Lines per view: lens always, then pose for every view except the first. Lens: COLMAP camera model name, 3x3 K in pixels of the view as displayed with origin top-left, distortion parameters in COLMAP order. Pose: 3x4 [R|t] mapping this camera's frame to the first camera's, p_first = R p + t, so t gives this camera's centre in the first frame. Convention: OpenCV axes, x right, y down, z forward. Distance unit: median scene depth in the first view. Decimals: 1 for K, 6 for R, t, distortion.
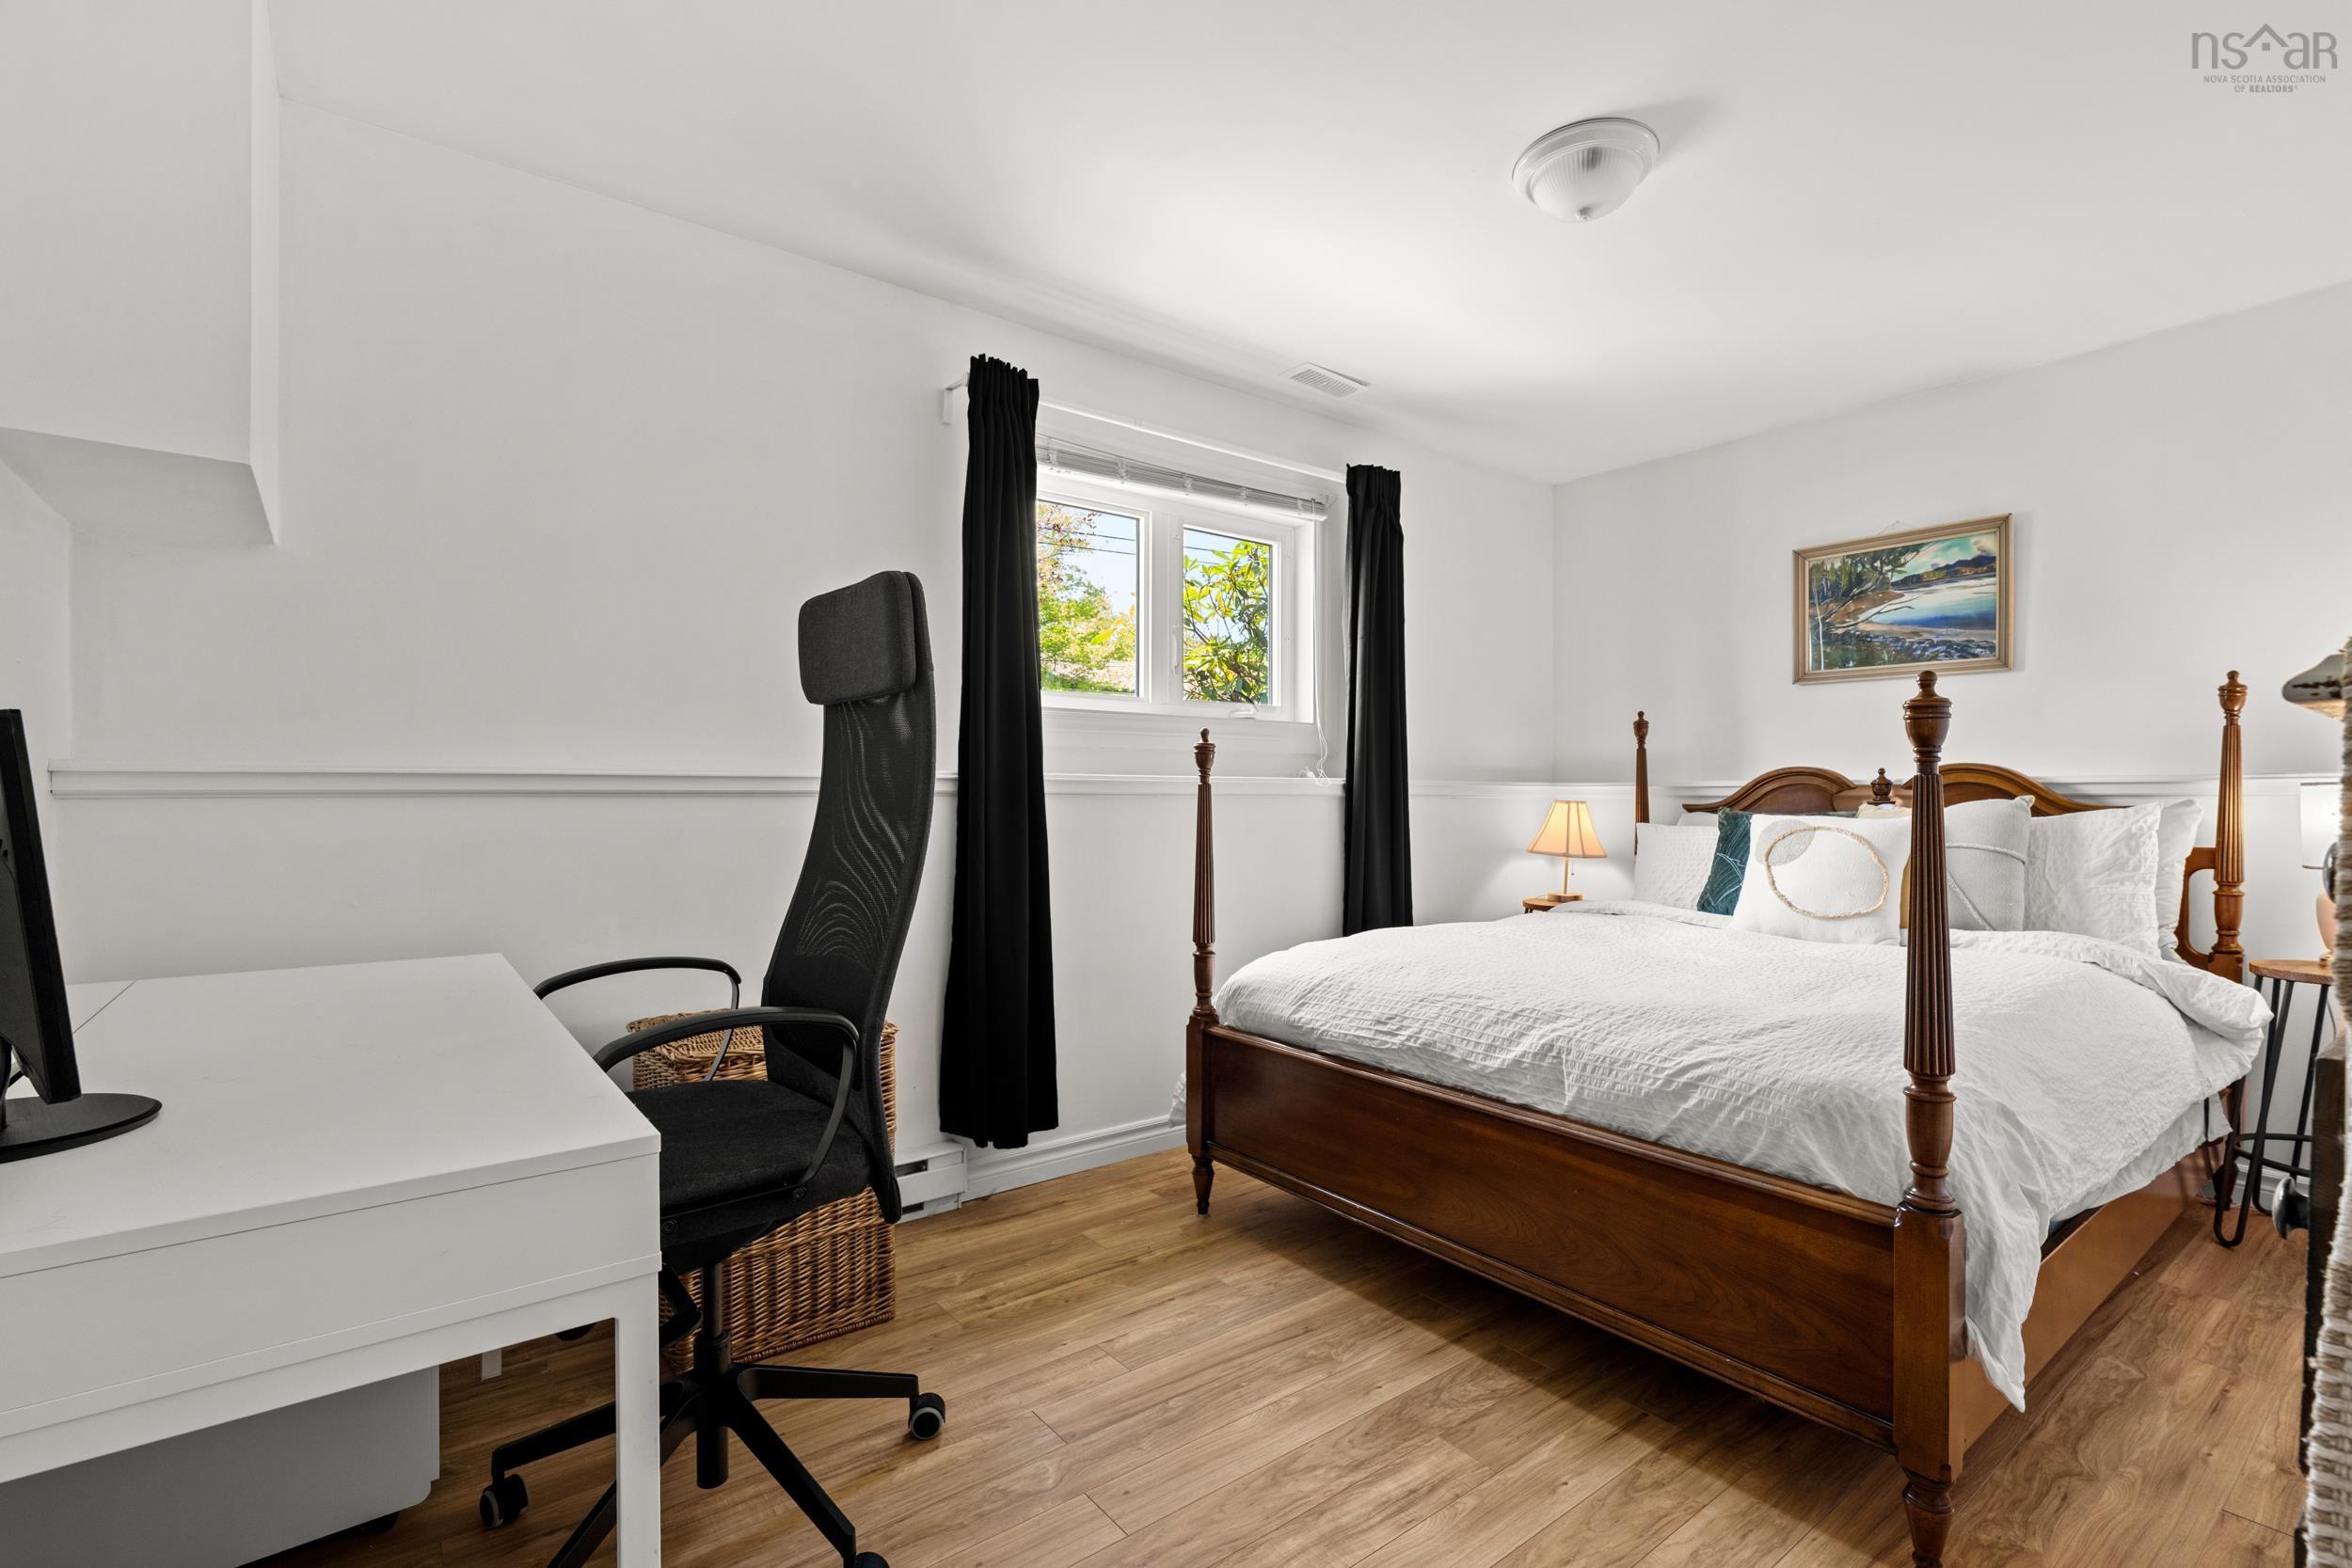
lens RADIAL K [[1075.4, 0, 1182.4], [0, 1075.4, 787.9], [0, 0, 1]] dist [0.002087, 0.000367]
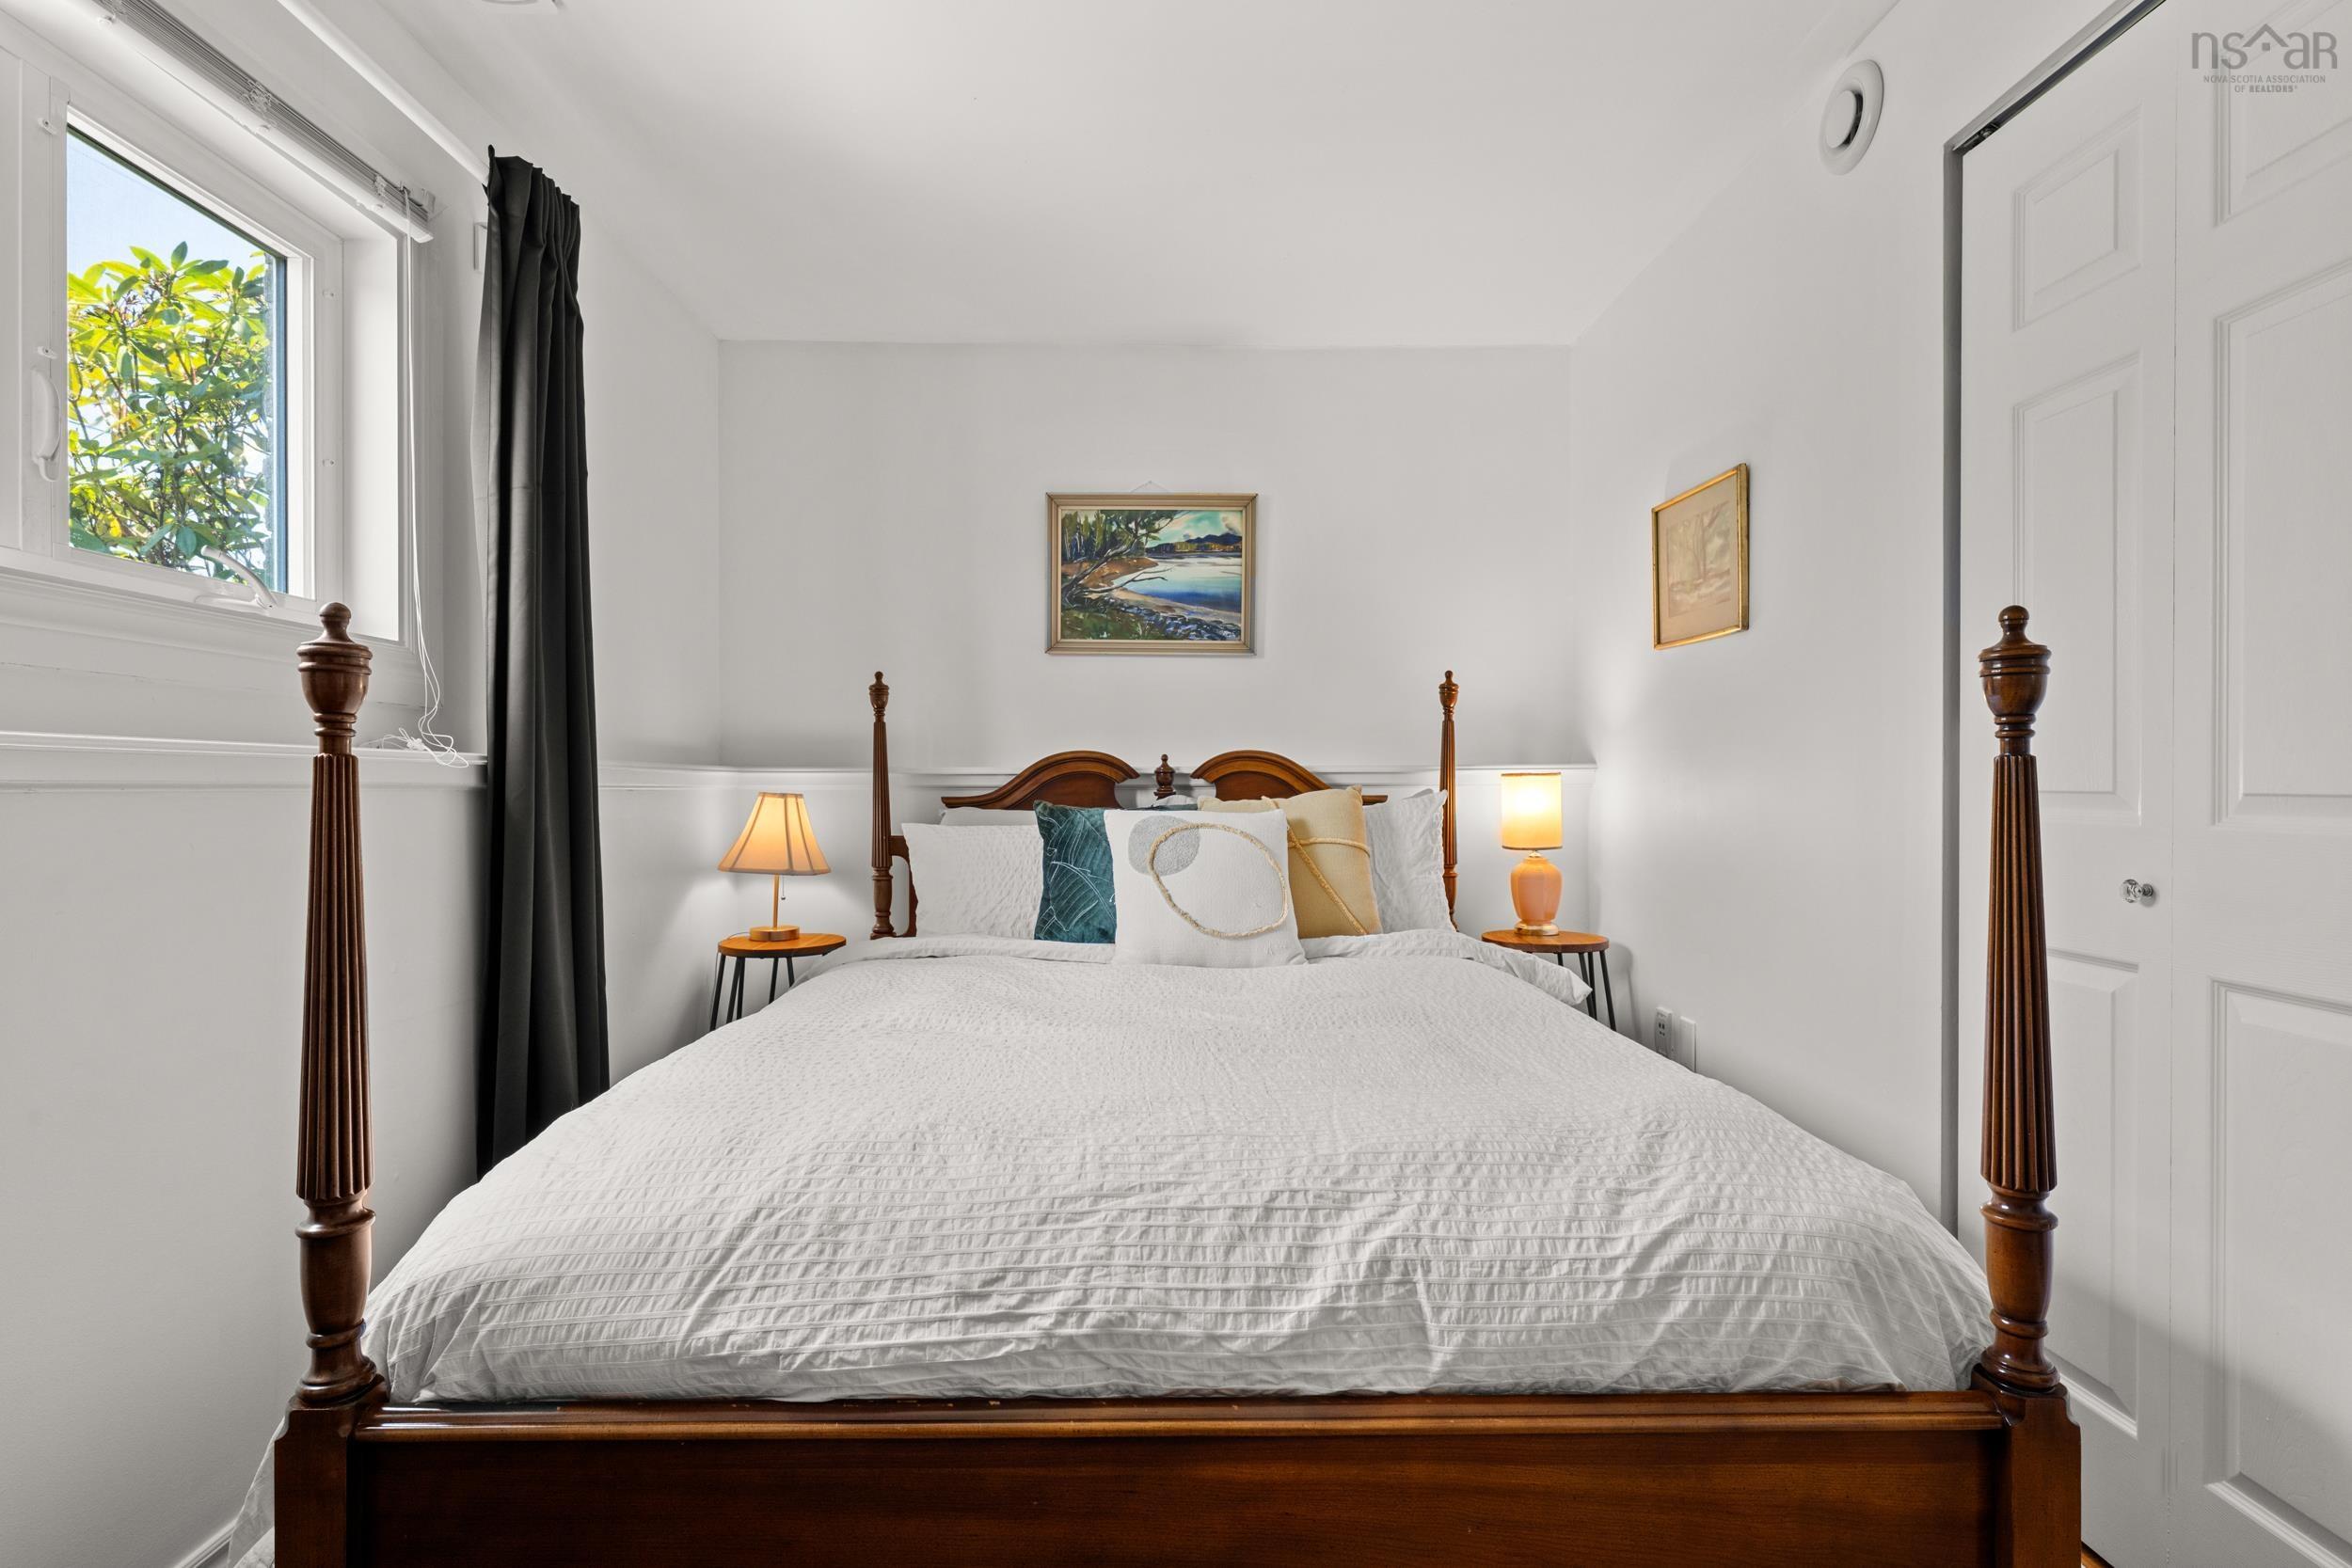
lens RADIAL K [[1138.9, 0, 1170.4], [0, 1138.9, 783.4], [0, 0, 1]] dist [0.000781, -0.000084]
pose [[0.596836, 0.000183, 0.802363, -0.104363], [-0.004140, 0.999987, 0.002851, 0.002976], [-0.802353, -0.005023, 0.596829, 0.470982]]
